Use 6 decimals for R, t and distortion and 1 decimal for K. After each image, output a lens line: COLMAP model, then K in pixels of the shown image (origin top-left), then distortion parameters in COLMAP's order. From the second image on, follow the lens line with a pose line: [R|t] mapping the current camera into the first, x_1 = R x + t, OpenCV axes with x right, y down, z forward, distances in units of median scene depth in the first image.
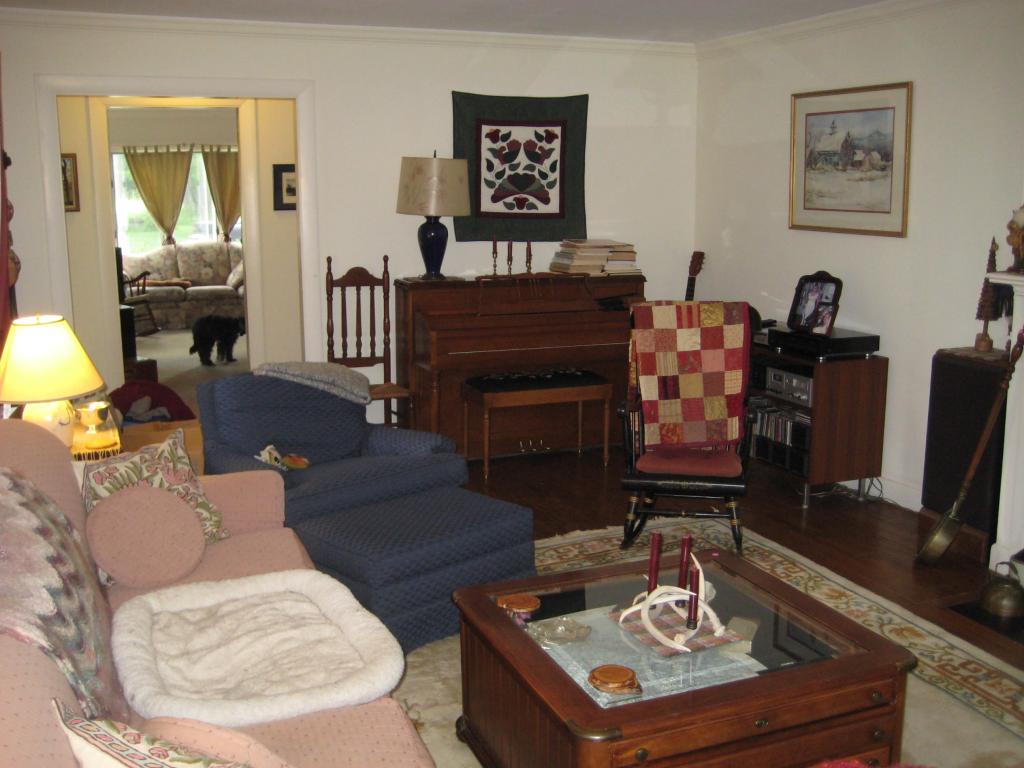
lens RADIAL K [[1055.7, 0, 519.2], [0, 1055.7, 386.8], [0, 0, 1]] dist [-0.097249, 0.000000]
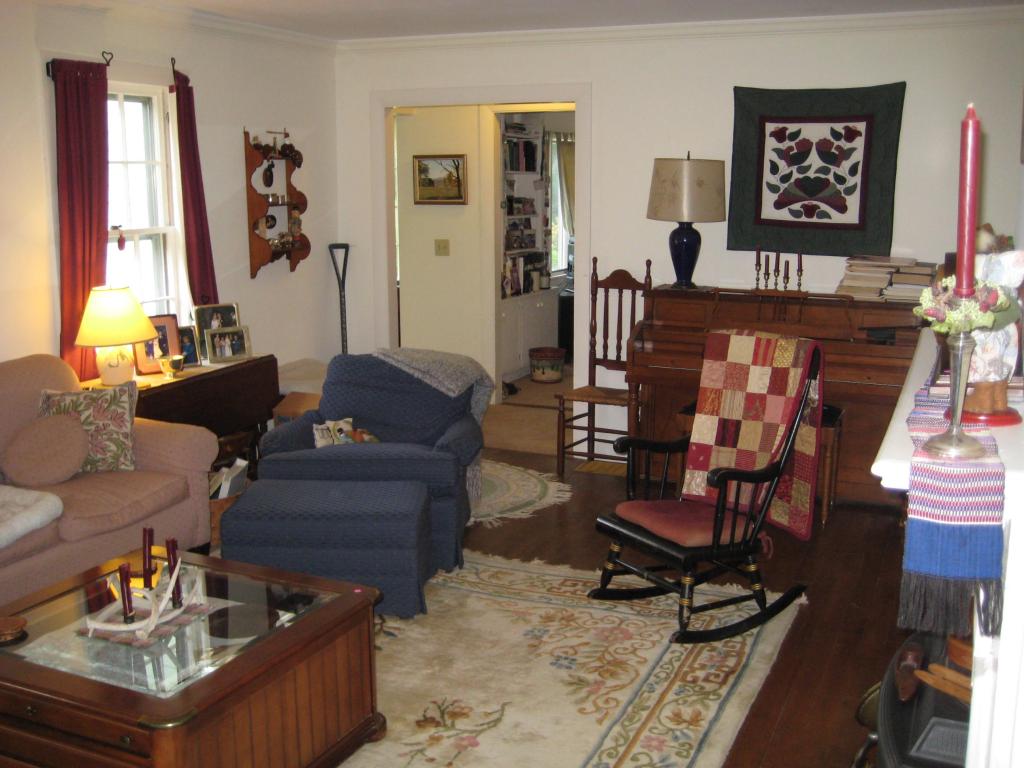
lens RADIAL K [[1055.7, 0, 517.8], [0, 1055.7, 388.1], [0, 0, 1]] dist [-0.097249, 0.000000]
pose [[0.702742, 0.141111, -0.697310, 0.487789], [-0.138240, 0.988535, 0.060728, -0.050418], [0.697885, 0.053720, 0.714192, 0.229480]]
